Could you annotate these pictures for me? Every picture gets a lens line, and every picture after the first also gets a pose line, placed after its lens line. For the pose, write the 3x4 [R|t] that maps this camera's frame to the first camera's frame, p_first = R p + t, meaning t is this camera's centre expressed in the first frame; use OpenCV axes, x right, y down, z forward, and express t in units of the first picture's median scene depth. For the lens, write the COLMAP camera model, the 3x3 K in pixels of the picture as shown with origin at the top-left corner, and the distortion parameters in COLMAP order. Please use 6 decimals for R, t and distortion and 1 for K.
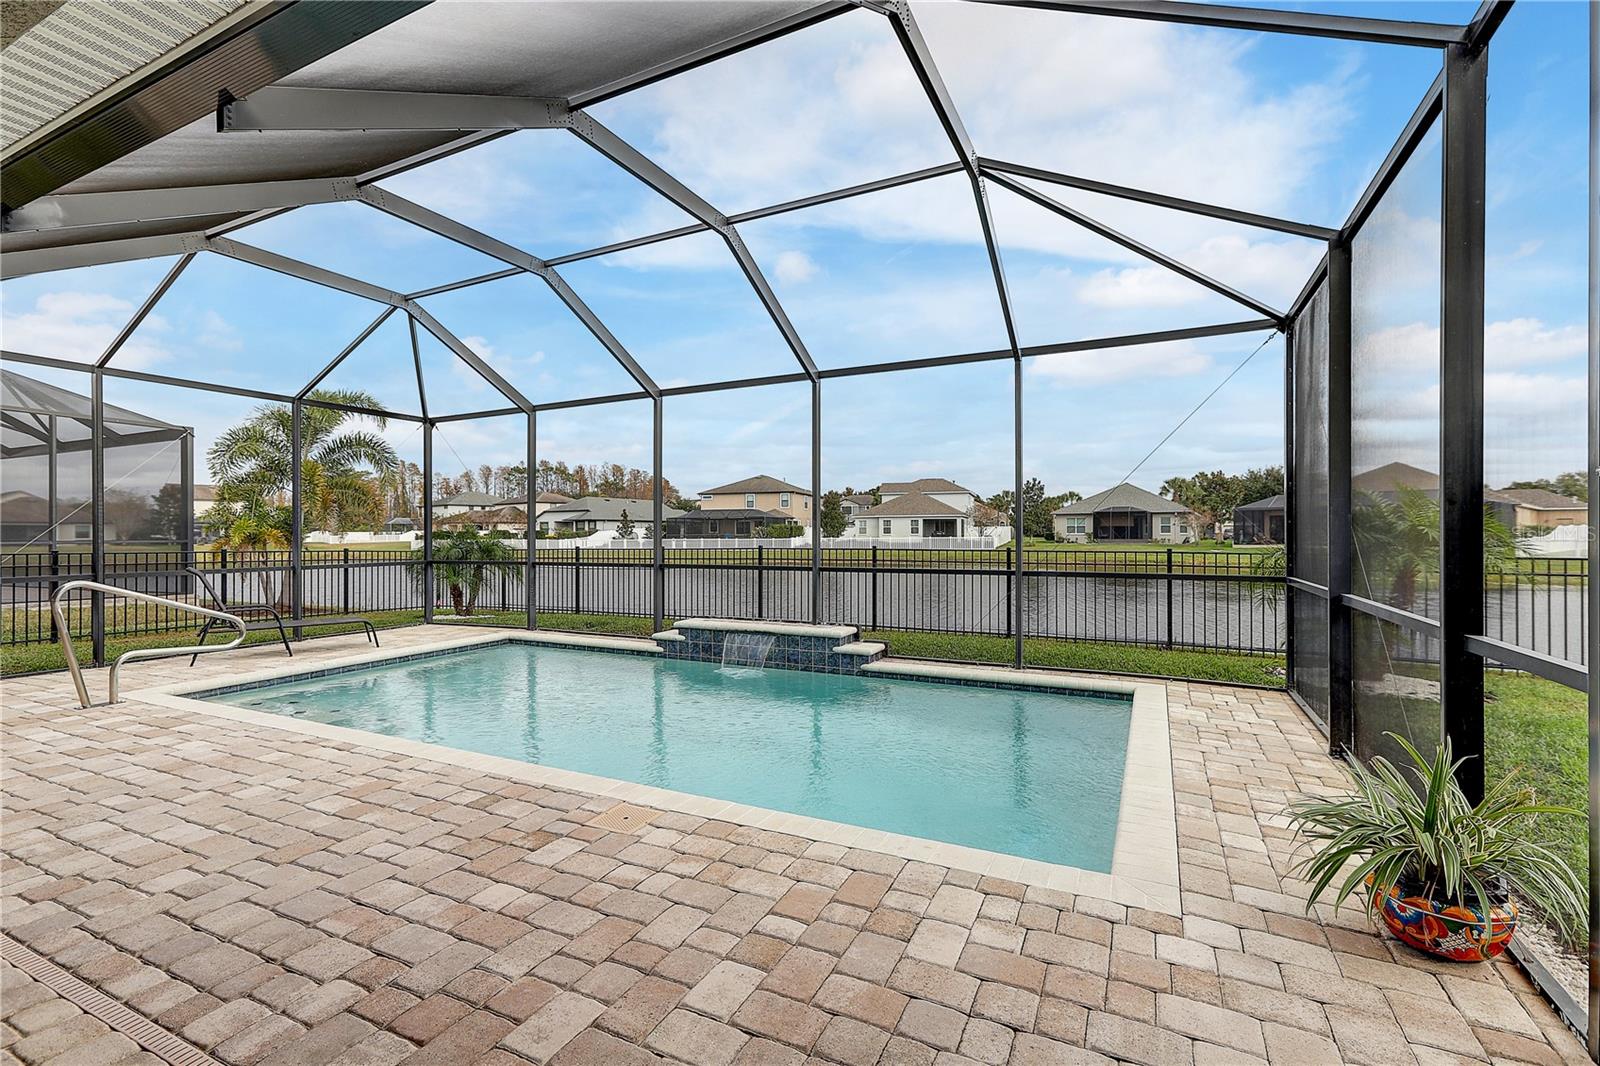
lens RADIAL K [[721.0, 0, 800.0], [0, 721.0, 533.0], [0, 0, 1]] dist [-0.002576, 0.016496]
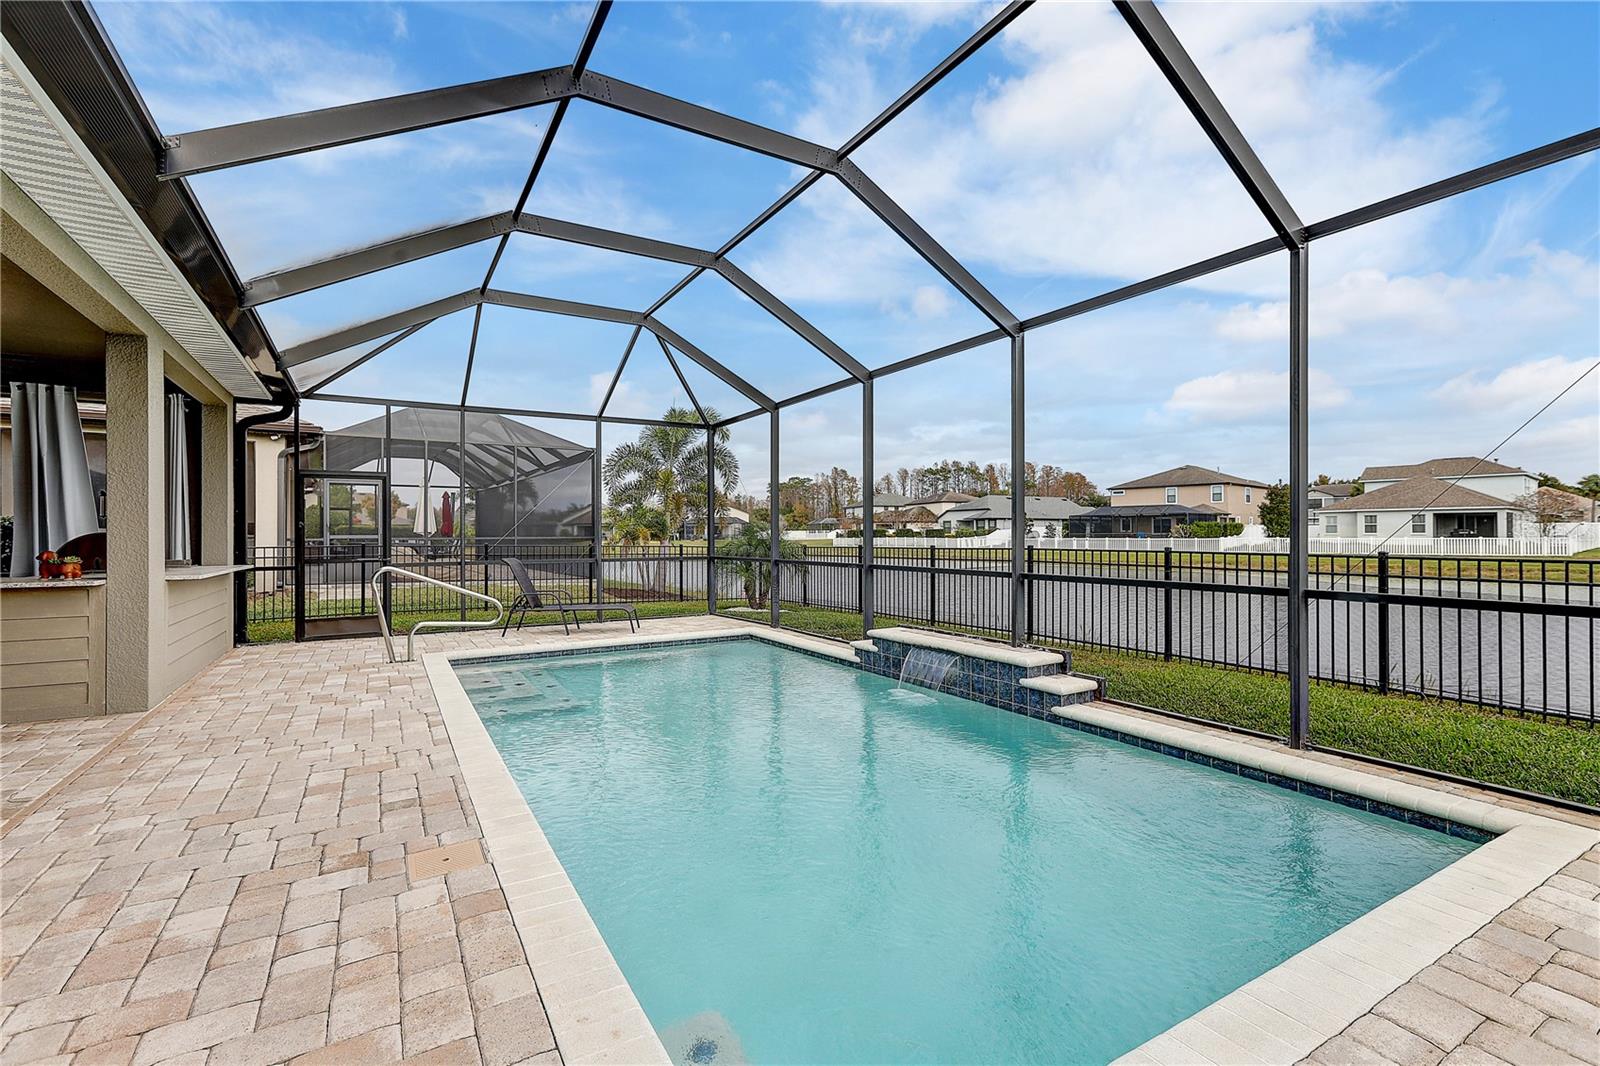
lens RADIAL K [[721.0, 0, 800.0], [0, 721.0, 533.0], [0, 0, 1]] dist [-0.002576, 0.016496]
pose [[0.842281, 0.001529, -0.539036, 0.252438], [-0.000641, 0.999998, 0.001835, 0.002032], [0.539038, -0.001200, 0.842281, 0.220388]]
